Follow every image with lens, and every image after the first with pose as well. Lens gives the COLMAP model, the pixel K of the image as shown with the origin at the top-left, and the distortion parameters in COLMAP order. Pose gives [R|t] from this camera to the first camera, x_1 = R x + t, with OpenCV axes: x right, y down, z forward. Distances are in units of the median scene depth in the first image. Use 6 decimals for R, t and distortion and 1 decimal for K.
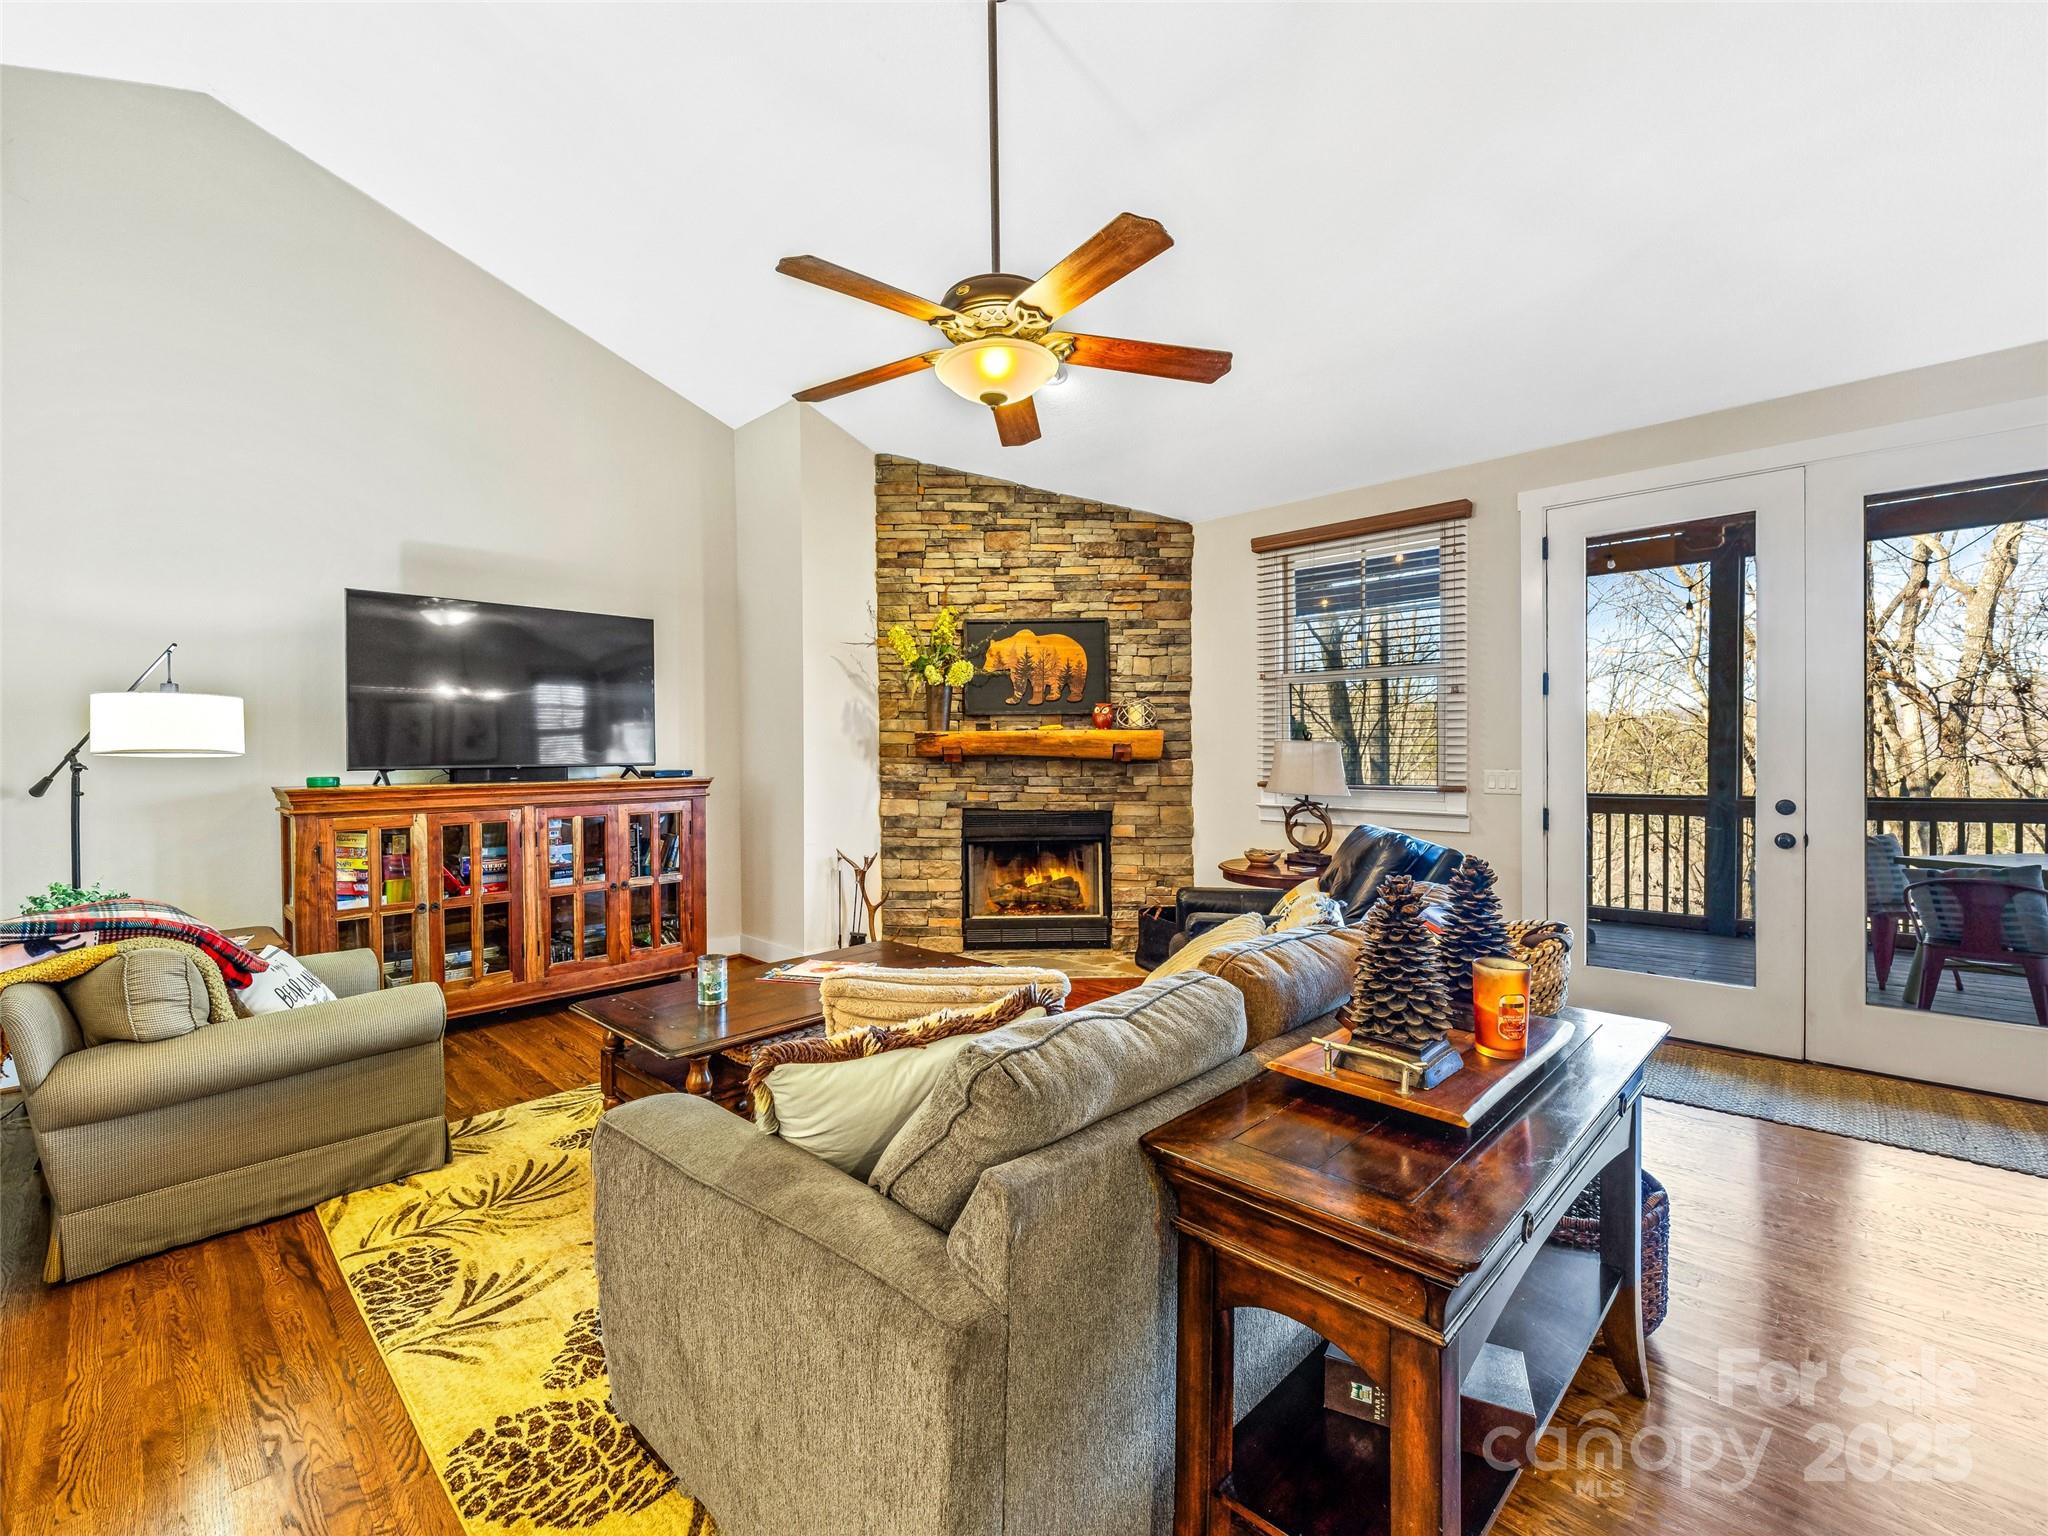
lens RADIAL K [[910.1, 0, 985.1], [0, 910.1, 759.1], [0, 0, 1]] dist [0.019588, -0.001016]
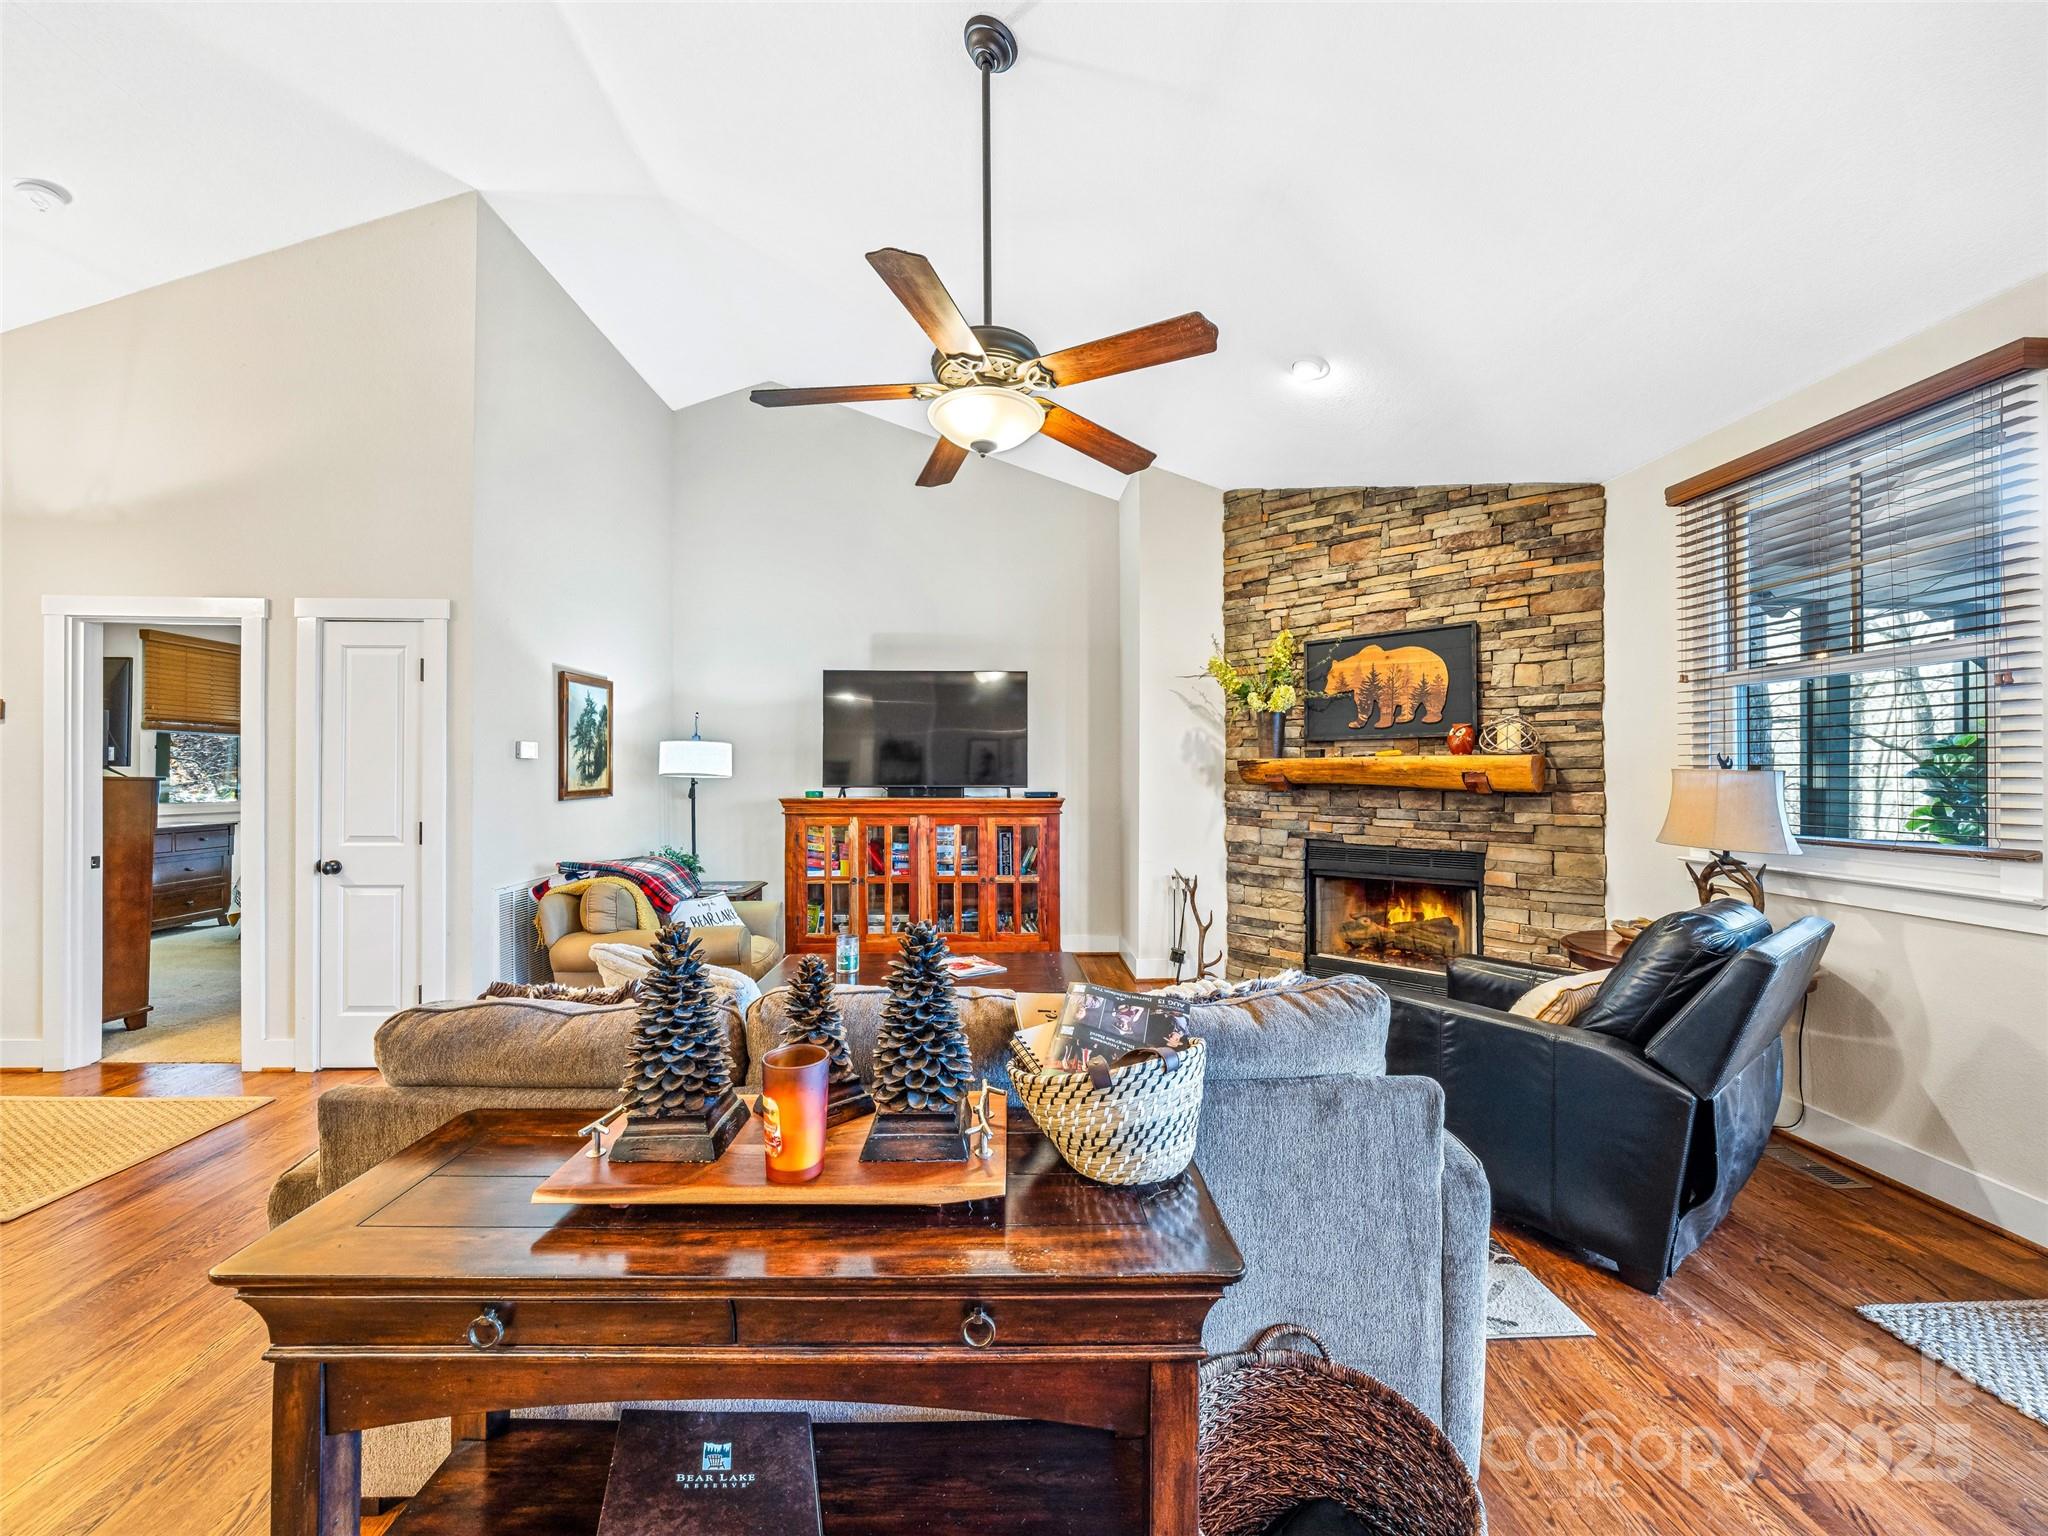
lens RADIAL K [[791.8, 0, 988.1], [0, 791.8, 774.0], [0, 0, 1]] dist [0.001048, -0.001470]
pose [[0.714658, 0.006177, -0.699447, 0.321821], [-0.014687, 0.999873, -0.006177, -0.003906], [0.699320, 0.014687, 0.714658, 0.171578]]
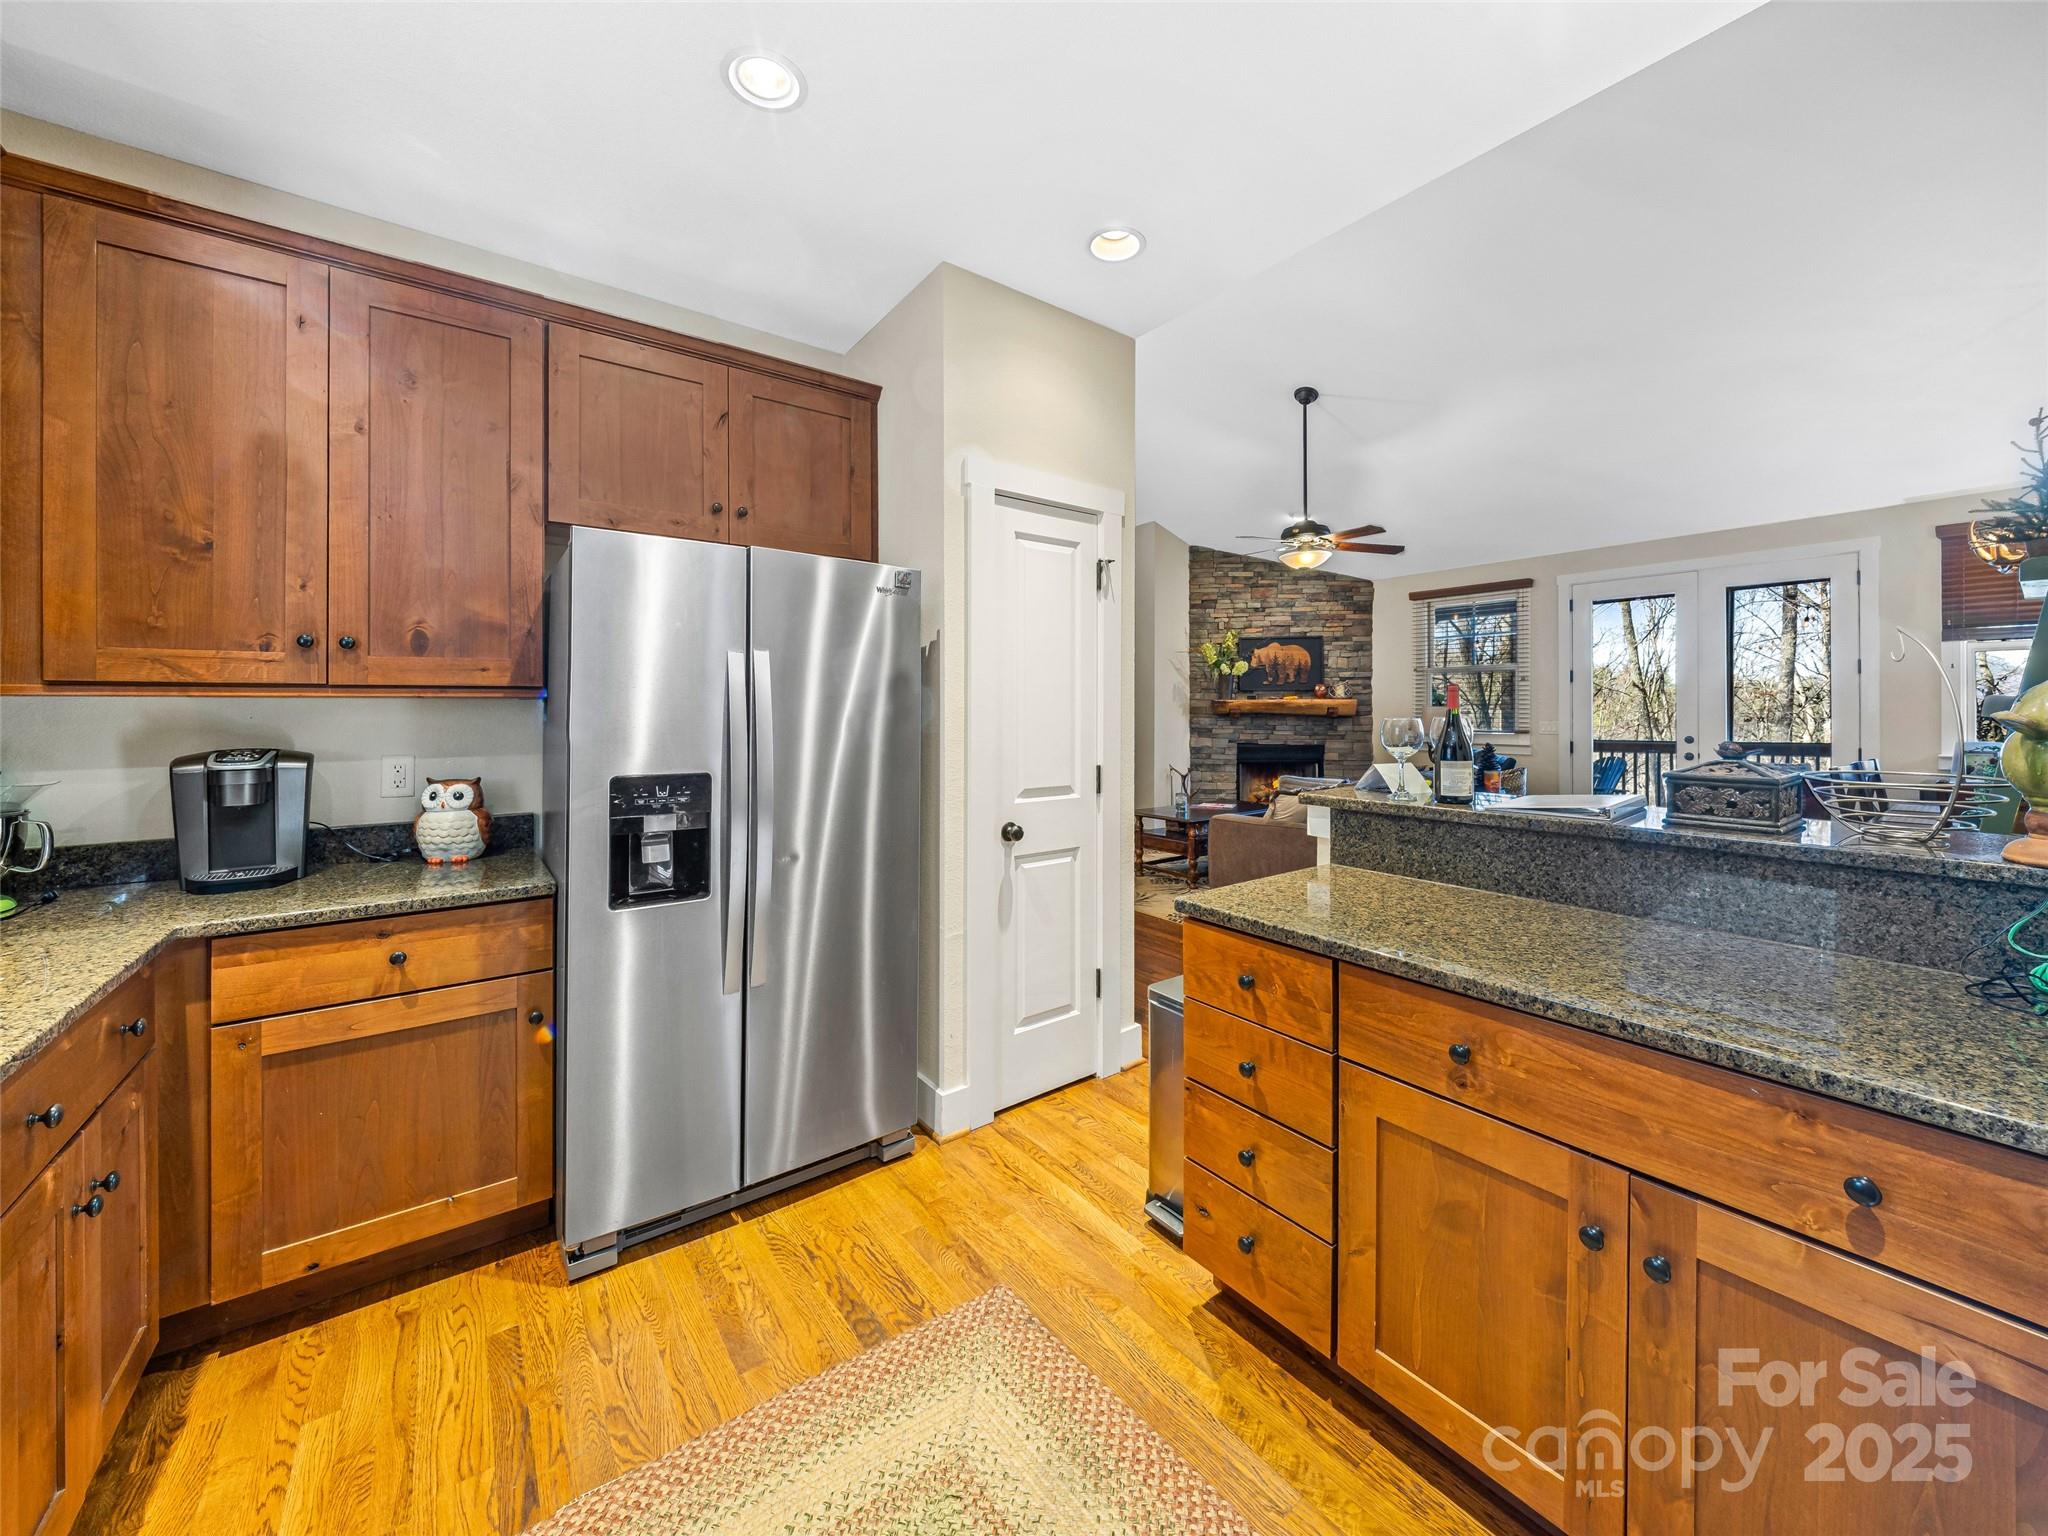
lens RADIAL K [[753.0, 0, 1061.0], [0, 753.0, 720.3], [0, 0, 1]] dist [-0.003474, -0.000016]
pose [[0.990591, 0.005268, -0.136756, -0.166565], [-0.005172, 0.999986, 0.001054, 0.009868], [0.136760, -0.000337, 0.990604, -0.510155]]
